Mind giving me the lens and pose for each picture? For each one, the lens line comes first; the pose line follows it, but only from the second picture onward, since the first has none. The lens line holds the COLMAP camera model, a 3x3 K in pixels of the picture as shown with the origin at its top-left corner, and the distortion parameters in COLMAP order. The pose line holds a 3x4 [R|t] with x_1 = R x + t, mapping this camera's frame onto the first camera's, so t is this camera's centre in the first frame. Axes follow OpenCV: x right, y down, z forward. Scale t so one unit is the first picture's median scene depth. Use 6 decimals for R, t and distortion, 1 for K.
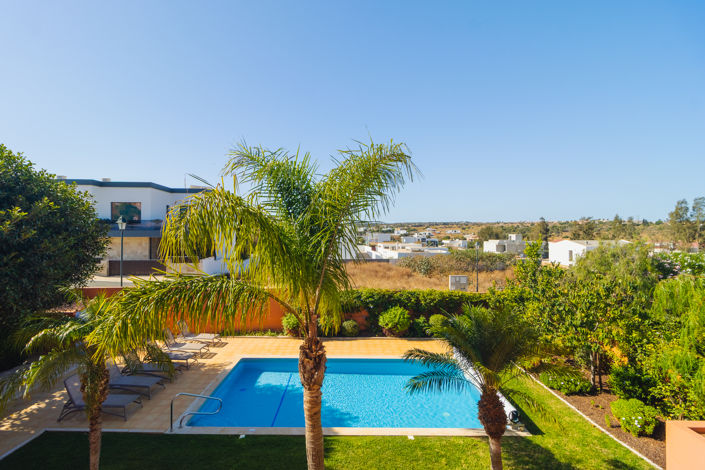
lens RADIAL K [[321.4, 0, 345.5], [0, 321.4, 229.4], [0, 0, 1]] dist [-0.002310, 0.002299]
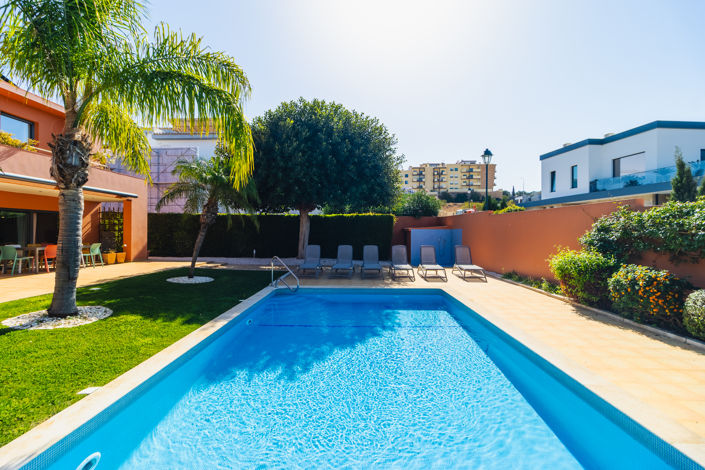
lens RADIAL K [[321.4, 0, 346.6], [0, 321.4, 224.3], [0, 0, 1]] dist [-0.002310, 0.002299]
pose [[-0.032249, -0.026455, -0.999130, 0.381655], [0.003865, 0.999639, -0.026594, 0.284469], [0.999472, -0.004719, -0.032136, 0.830871]]
